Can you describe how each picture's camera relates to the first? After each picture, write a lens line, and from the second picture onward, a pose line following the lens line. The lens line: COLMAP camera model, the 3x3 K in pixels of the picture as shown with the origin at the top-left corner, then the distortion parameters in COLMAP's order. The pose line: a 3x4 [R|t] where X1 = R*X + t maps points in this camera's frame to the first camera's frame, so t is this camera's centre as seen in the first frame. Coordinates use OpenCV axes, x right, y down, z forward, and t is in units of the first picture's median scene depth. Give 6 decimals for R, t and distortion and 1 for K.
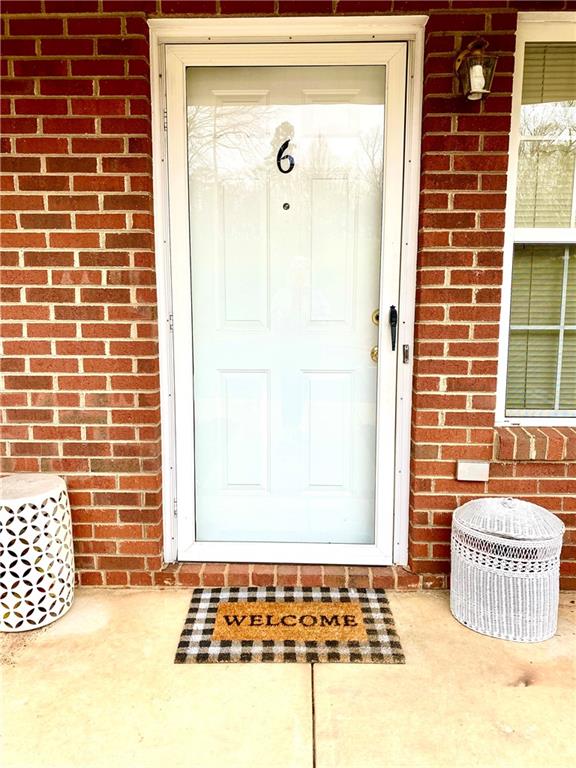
lens RADIAL K [[580.6, 0, 288.0], [0, 580.6, 384.0], [0, 0, 1]] dist [0.010156, -0.004143]
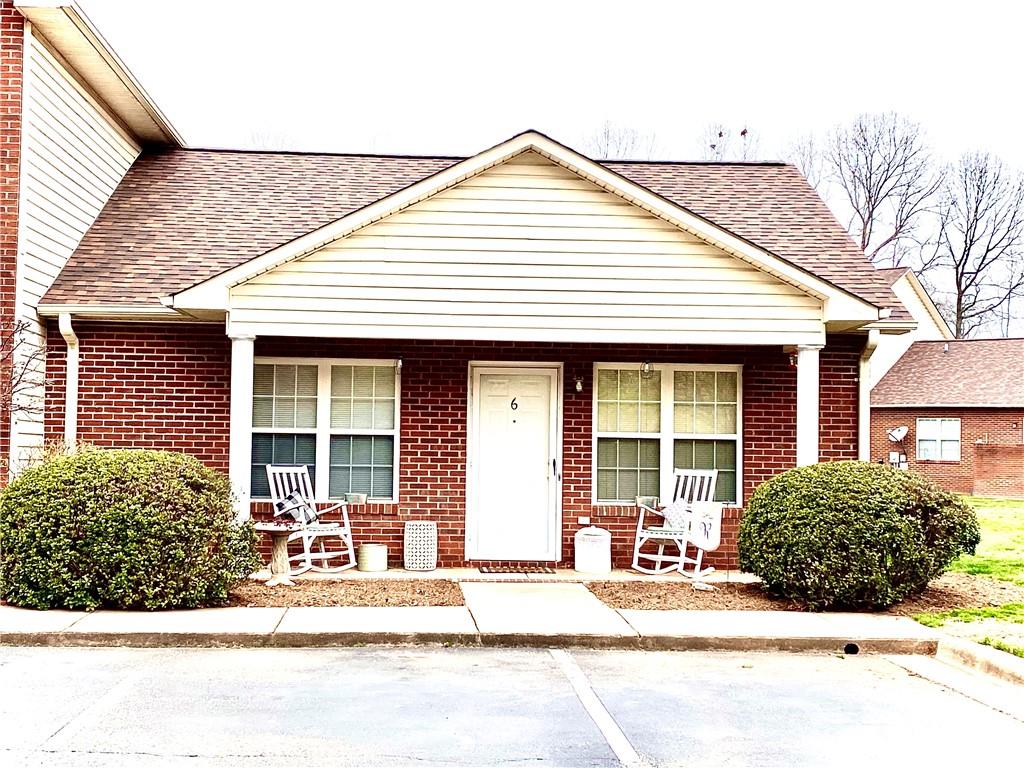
lens RADIAL K [[1523.6, 0, 512.0], [0, 1523.6, 384.0], [0, 0, 1]] dist [0.304301, 0.010637]
pose [[0.997169, 0.015788, 0.073518, -0.549558], [-0.001475, 0.981629, -0.190795, 0.888473], [-0.075179, 0.190146, 0.978873, -6.080561]]
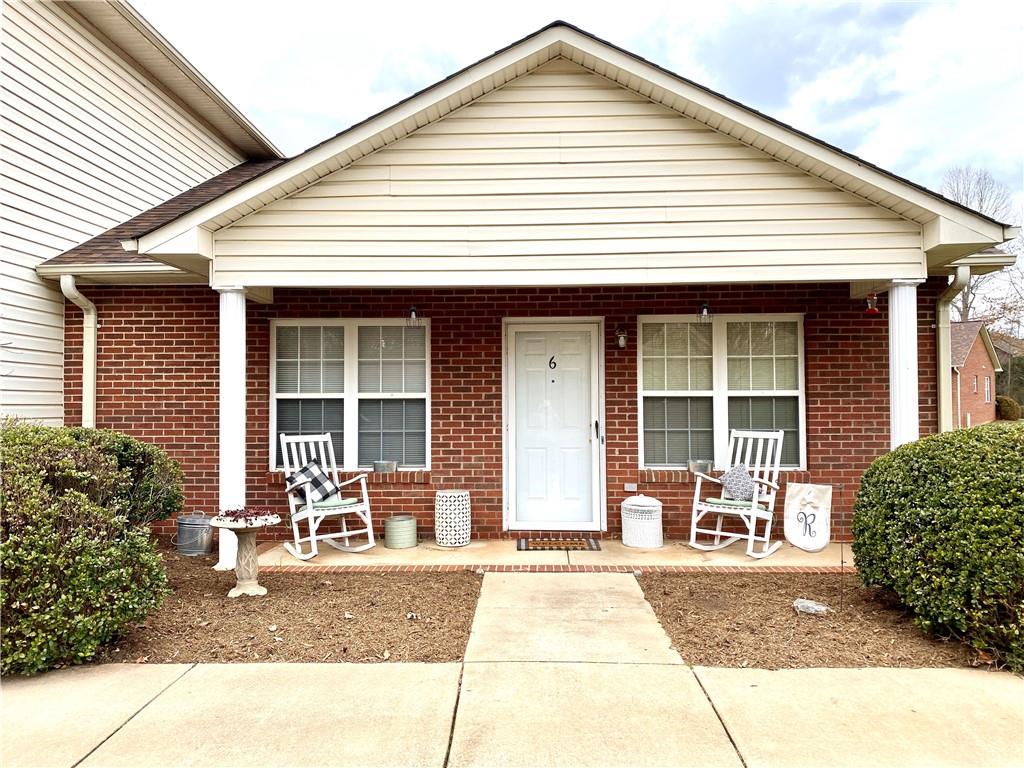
lens RADIAL K [[793.9, 0, 510.2], [0, 793.9, 370.0], [0, 0, 1]] dist [0.116501, -0.001807]
pose [[0.999866, -0.007243, -0.014665, -0.142612], [0.004378, 0.982406, -0.186706, 0.294146], [0.015759, 0.186617, 0.982306, -2.462470]]
